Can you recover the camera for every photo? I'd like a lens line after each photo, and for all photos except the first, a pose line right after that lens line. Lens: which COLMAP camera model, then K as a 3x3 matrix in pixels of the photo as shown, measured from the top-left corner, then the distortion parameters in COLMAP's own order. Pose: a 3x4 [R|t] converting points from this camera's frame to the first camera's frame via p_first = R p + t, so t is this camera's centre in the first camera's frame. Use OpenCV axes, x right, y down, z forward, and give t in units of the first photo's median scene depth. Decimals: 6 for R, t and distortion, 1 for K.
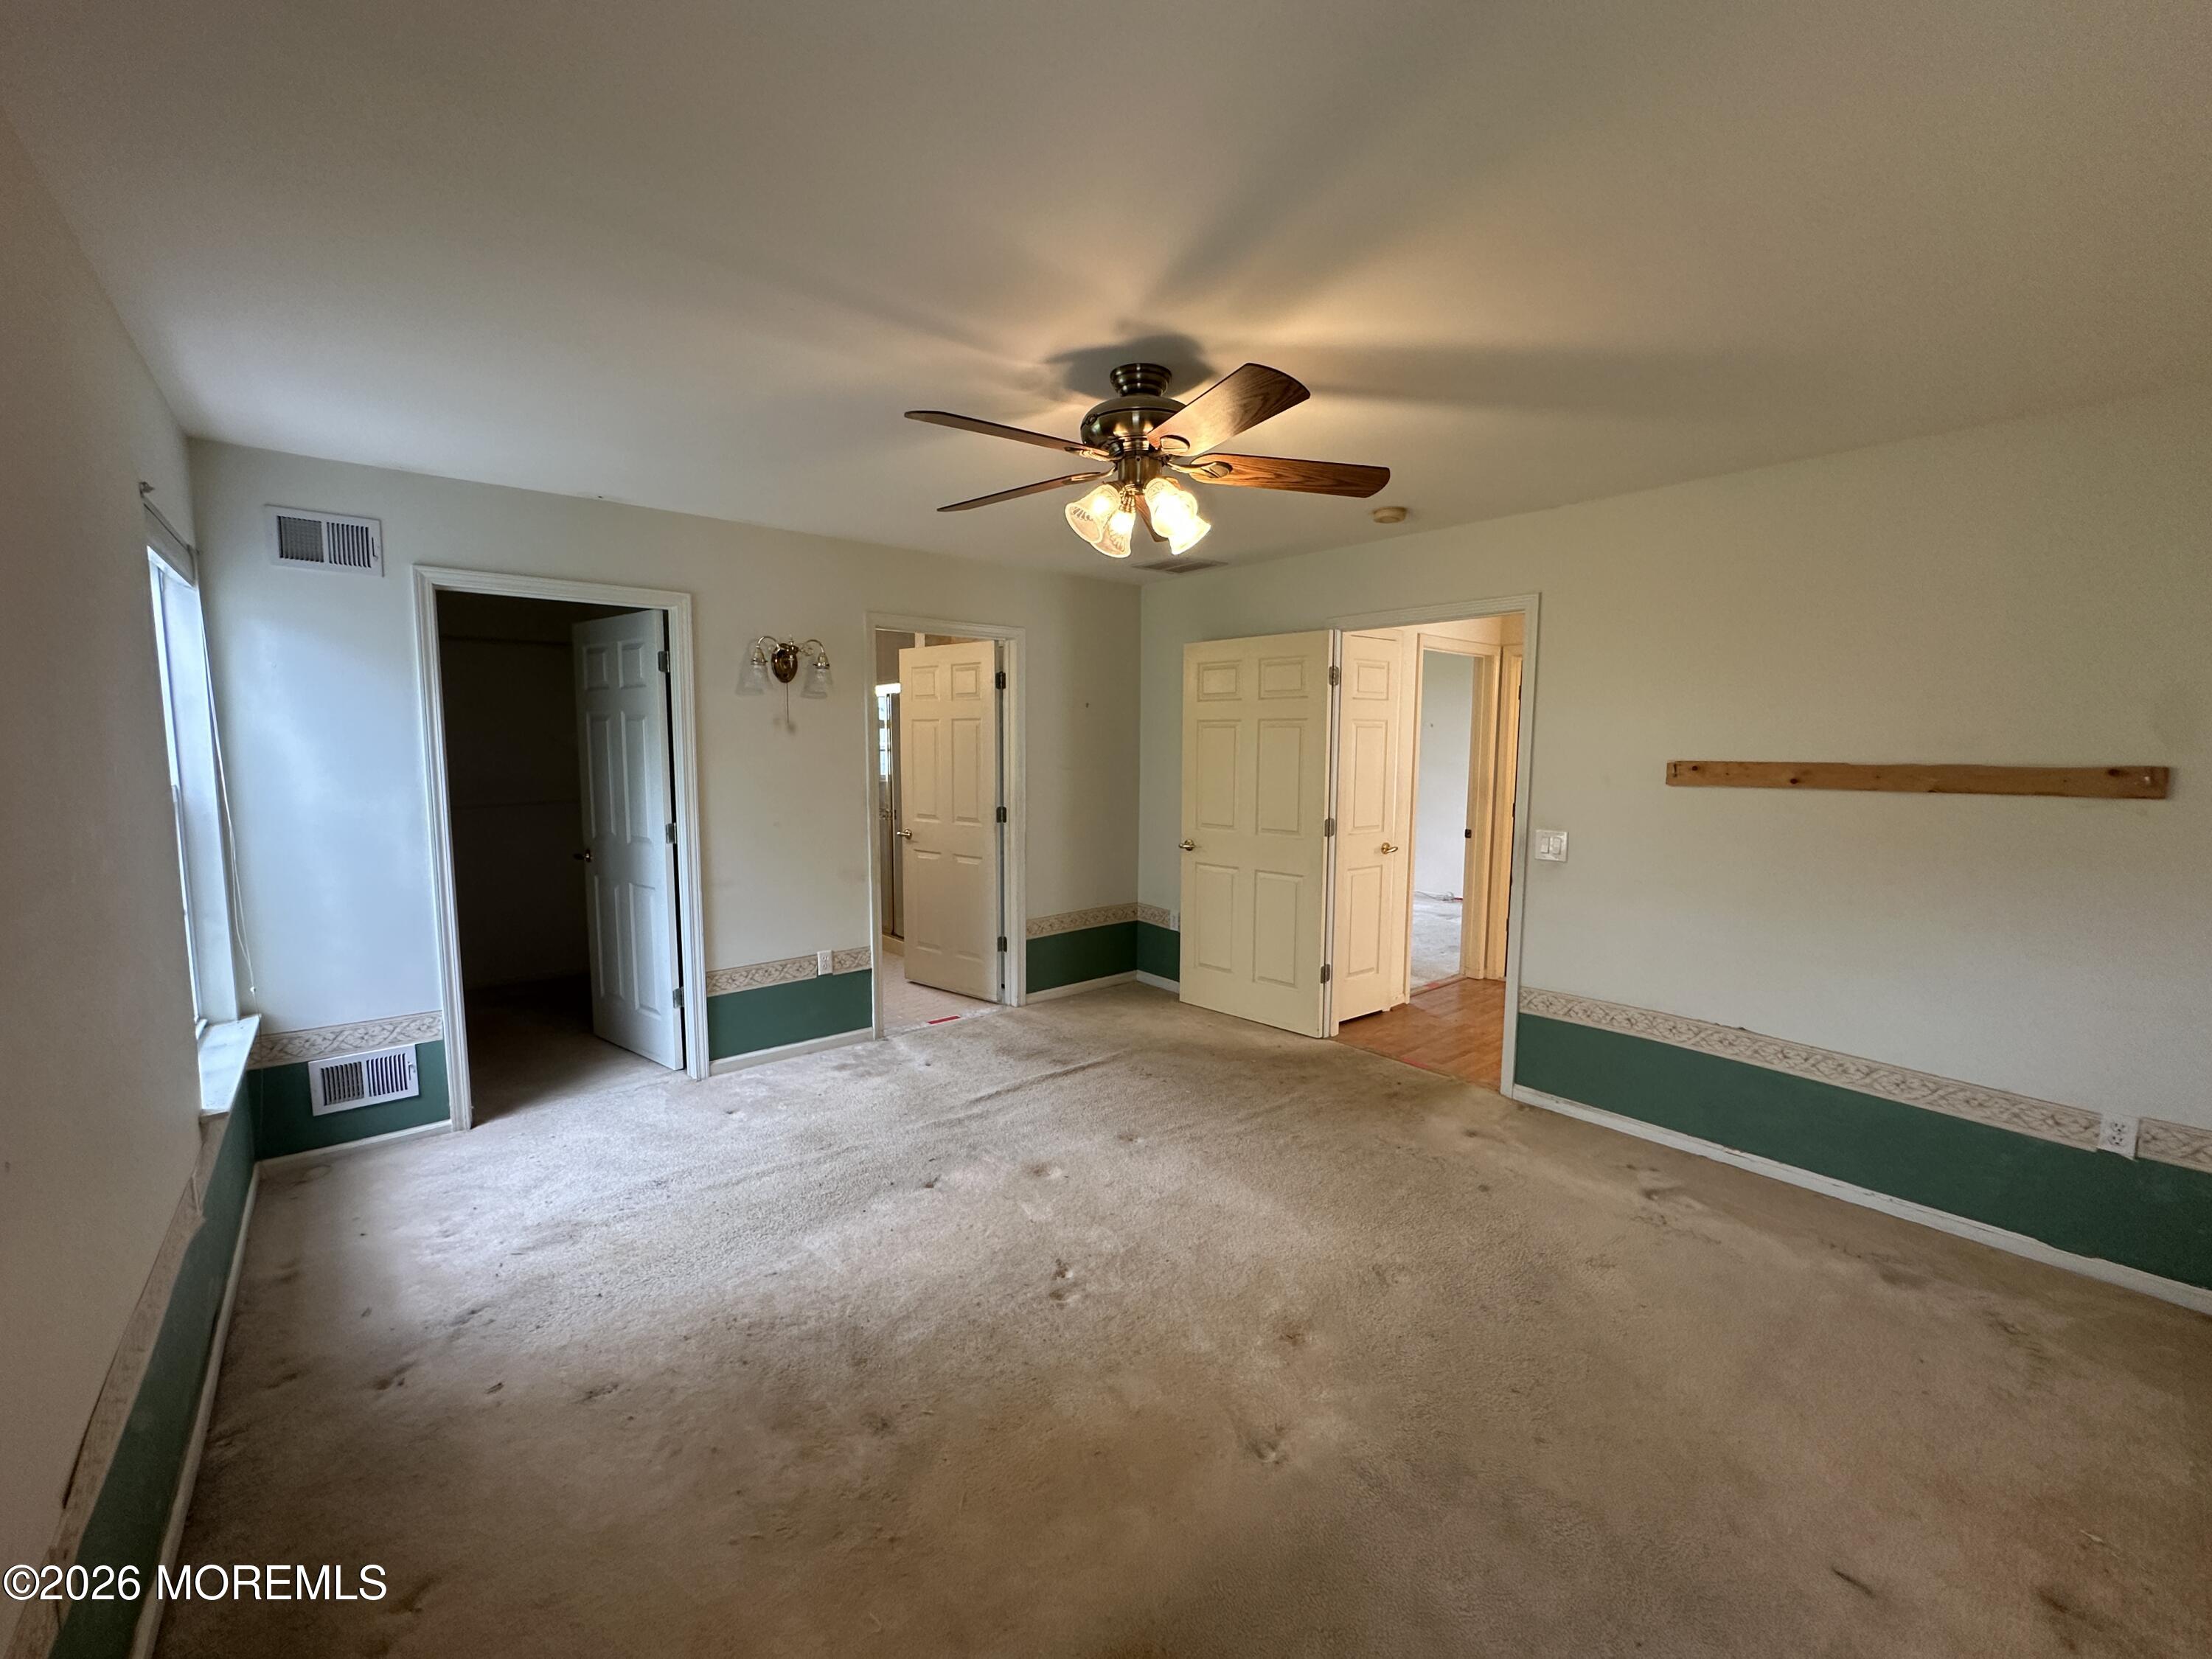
lens RADIAL K [[885.3, 0, 1094.8], [0, 885.3, 821.0], [0, 0, 1]] dist [-0.004540, -0.000411]
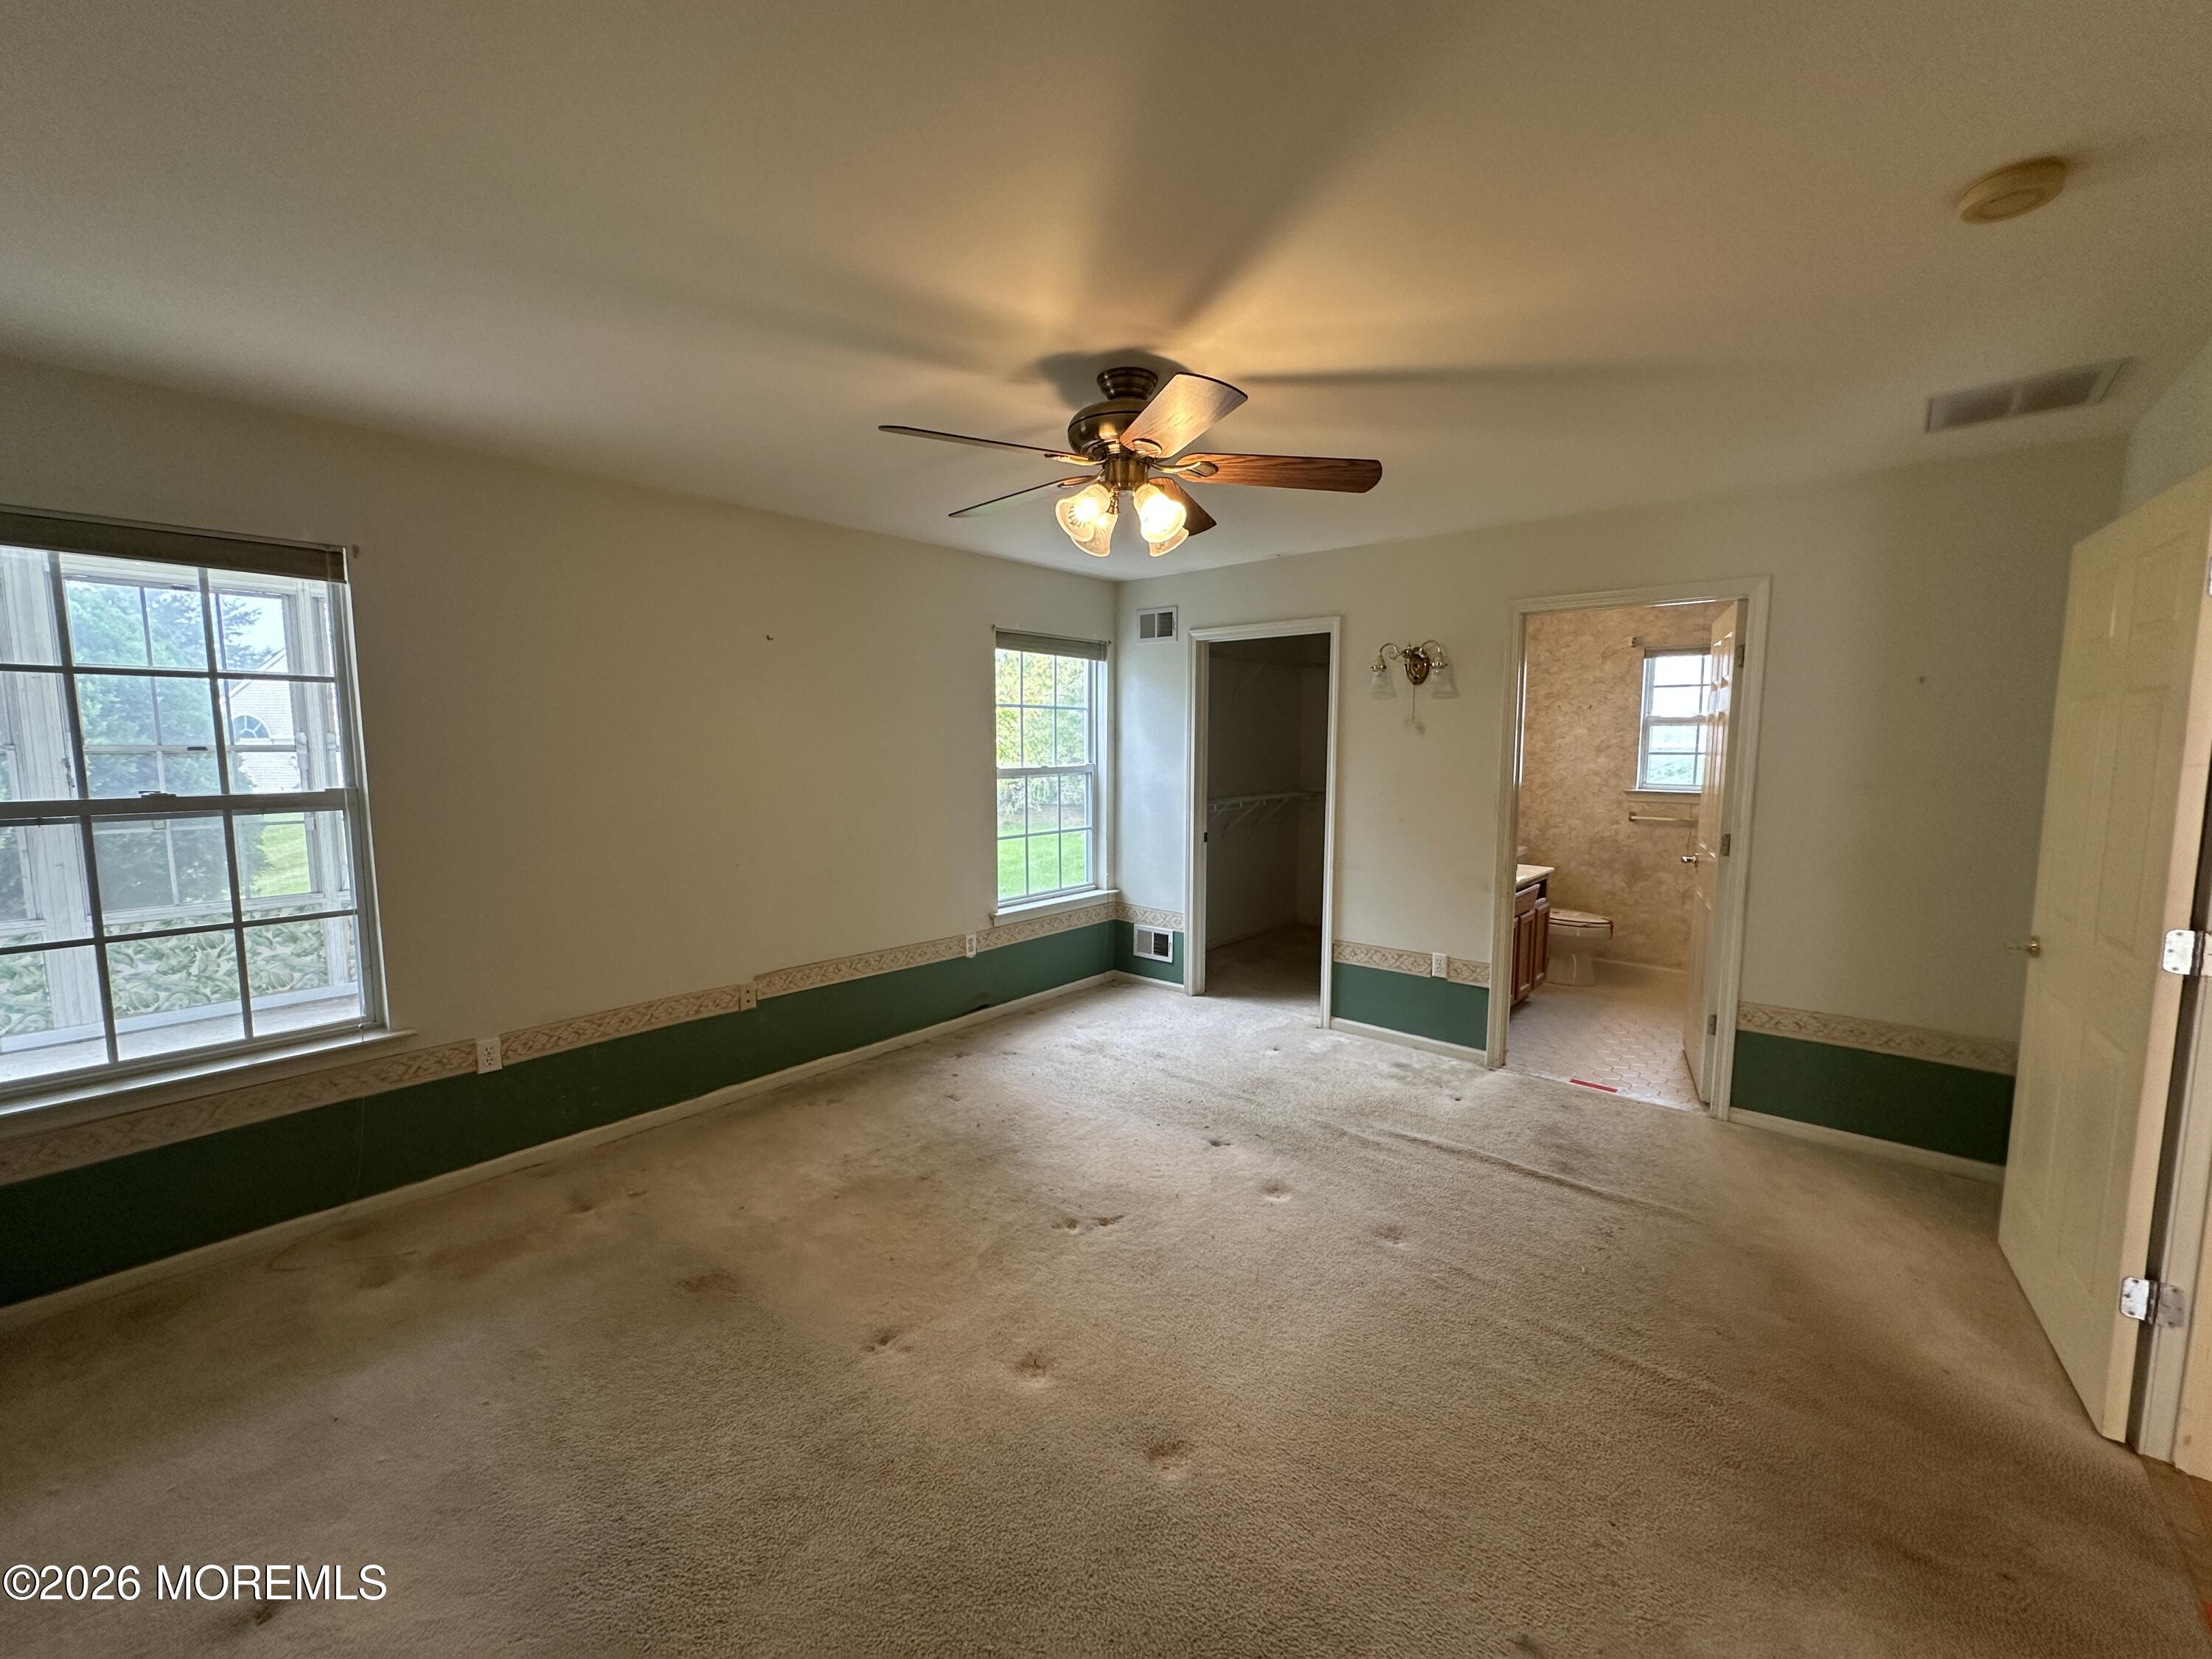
lens RADIAL K [[885.3, 0, 1105.4], [0, 885.3, 826.9], [0, 0, 1]] dist [-0.004540, -0.000411]
pose [[0.161953, 0.092310, -0.982471, 0.698062], [-0.086643, 0.993100, 0.079026, -0.046251], [0.982987, 0.072325, 0.168833, 0.539244]]
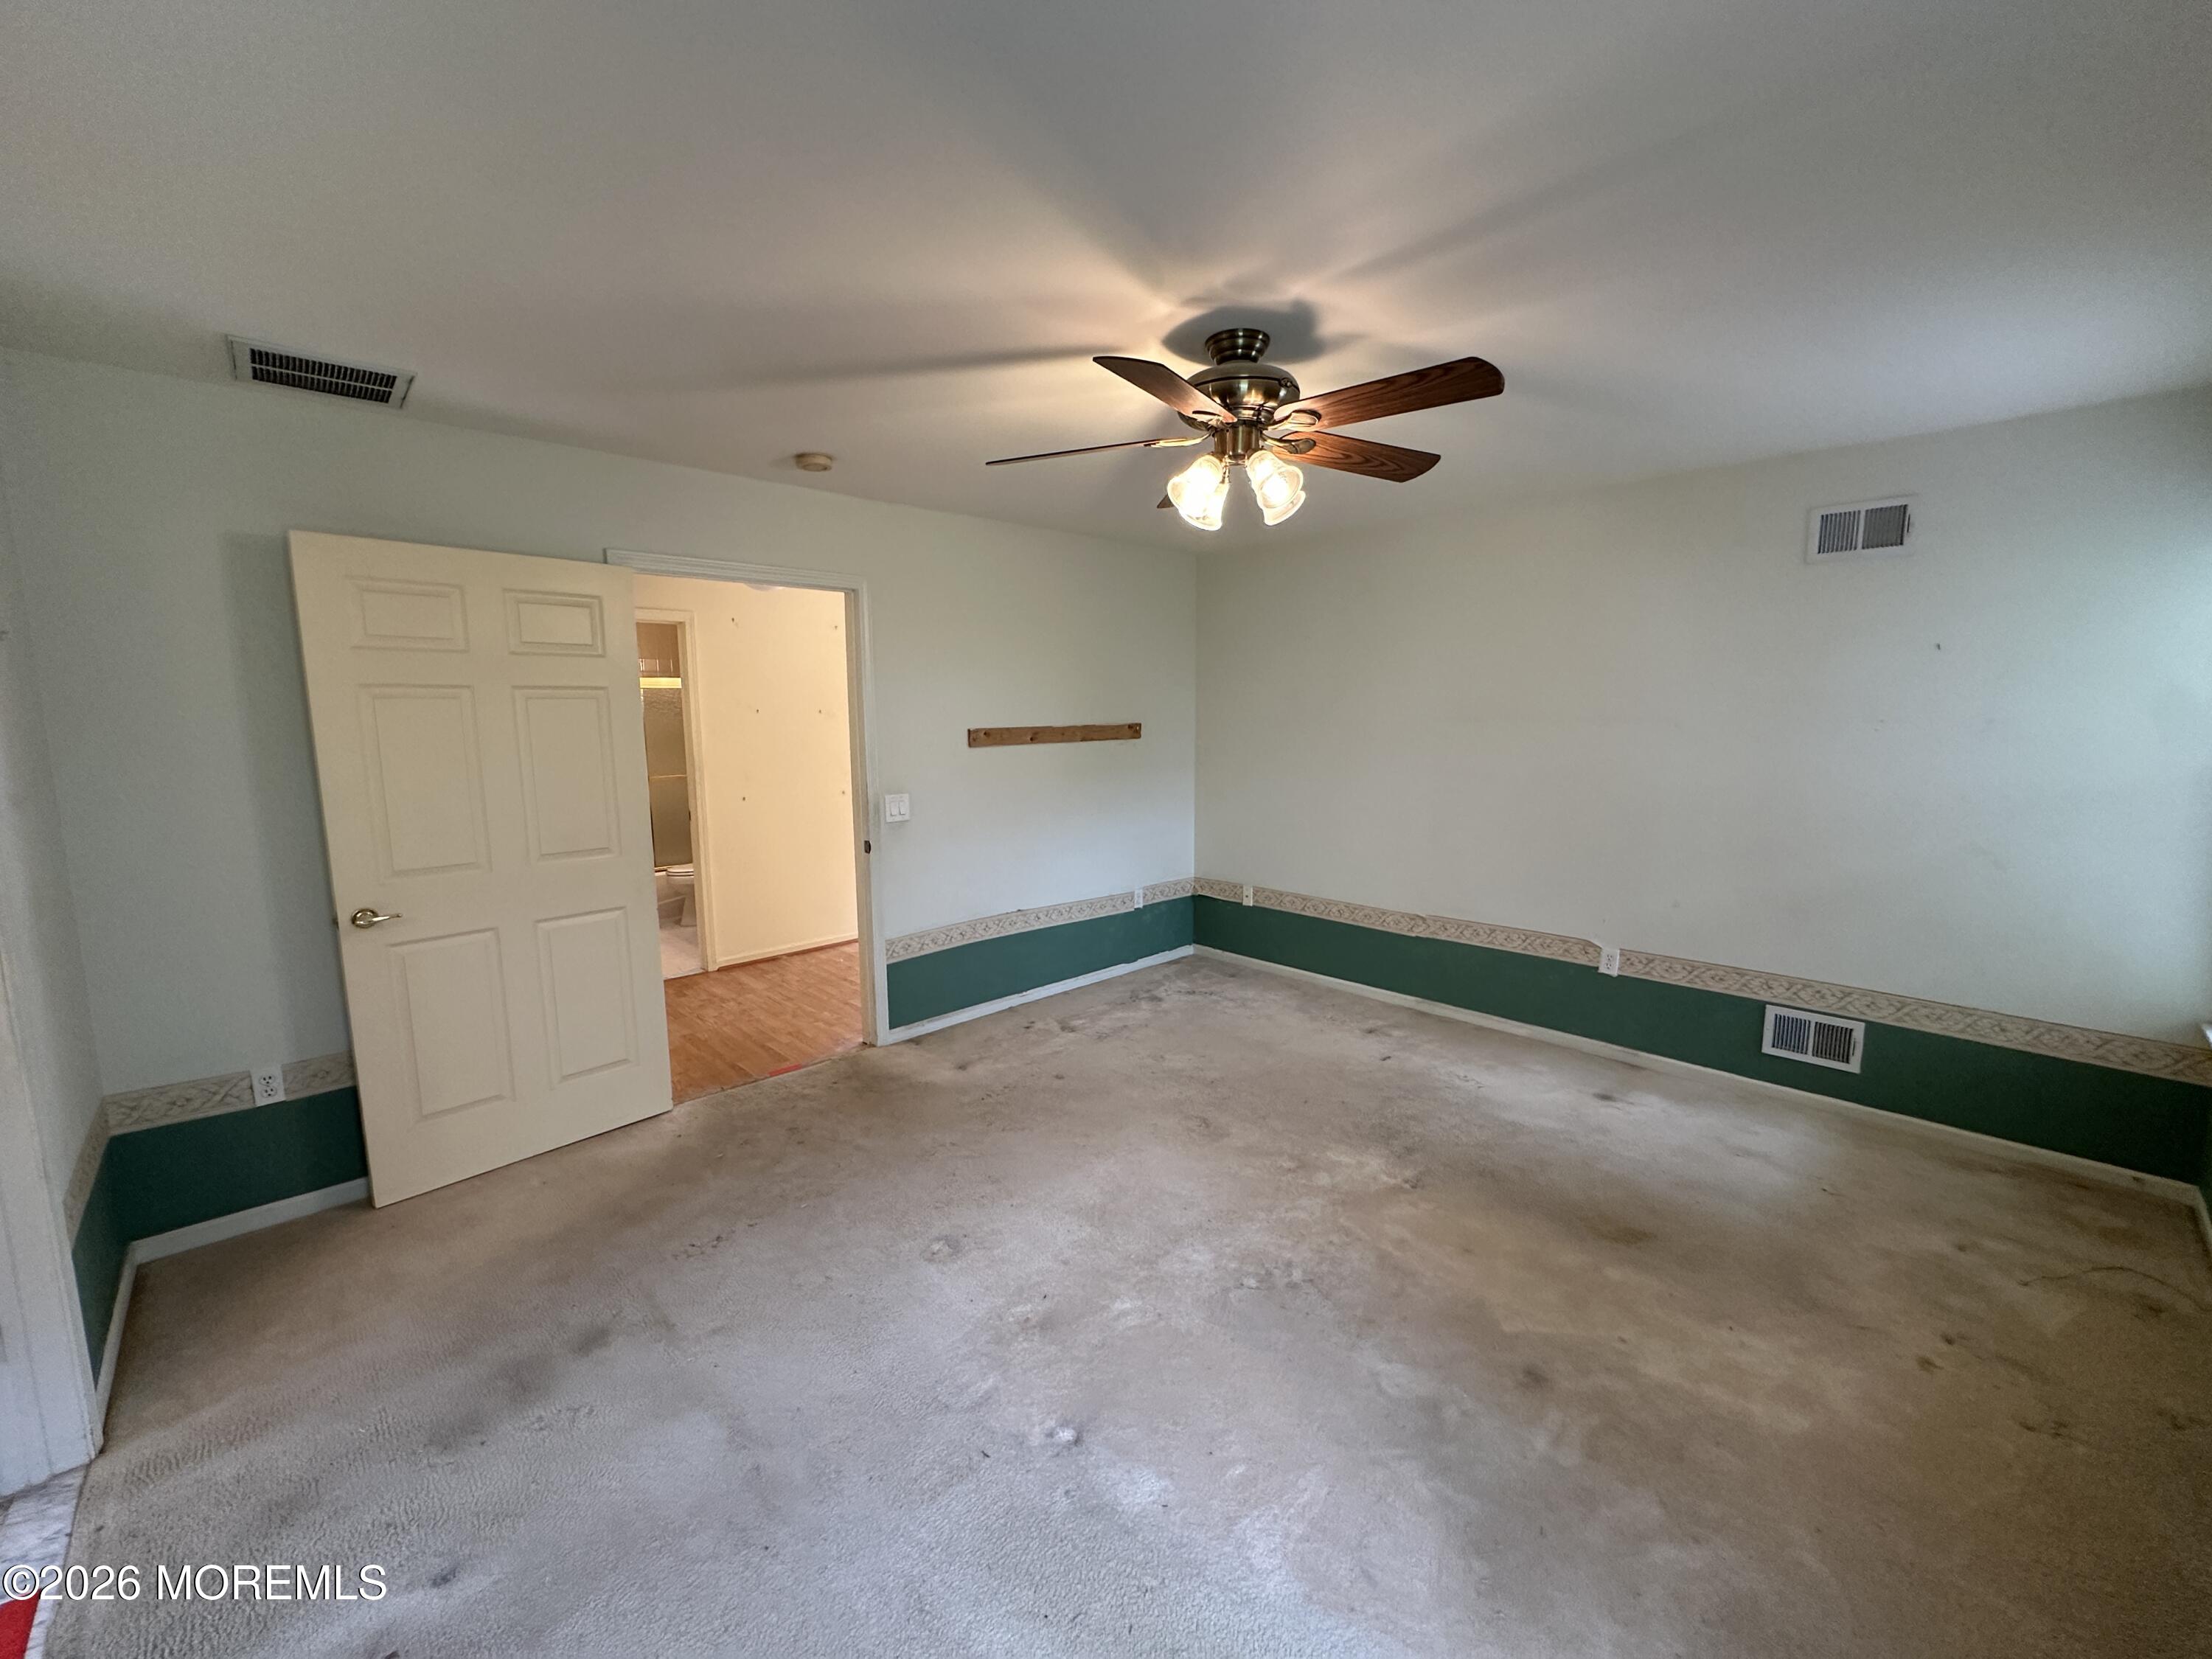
lens RADIAL K [[885.3, 0, 1116.3], [0, 885.3, 825.5], [0, 0, 1]] dist [-0.004540, -0.000411]
pose [[-0.080207, -0.134136, 0.987712, -0.618661], [0.094801, 0.985386, 0.141519, -0.083087], [-0.992260, 0.104987, -0.066319, 0.800966]]
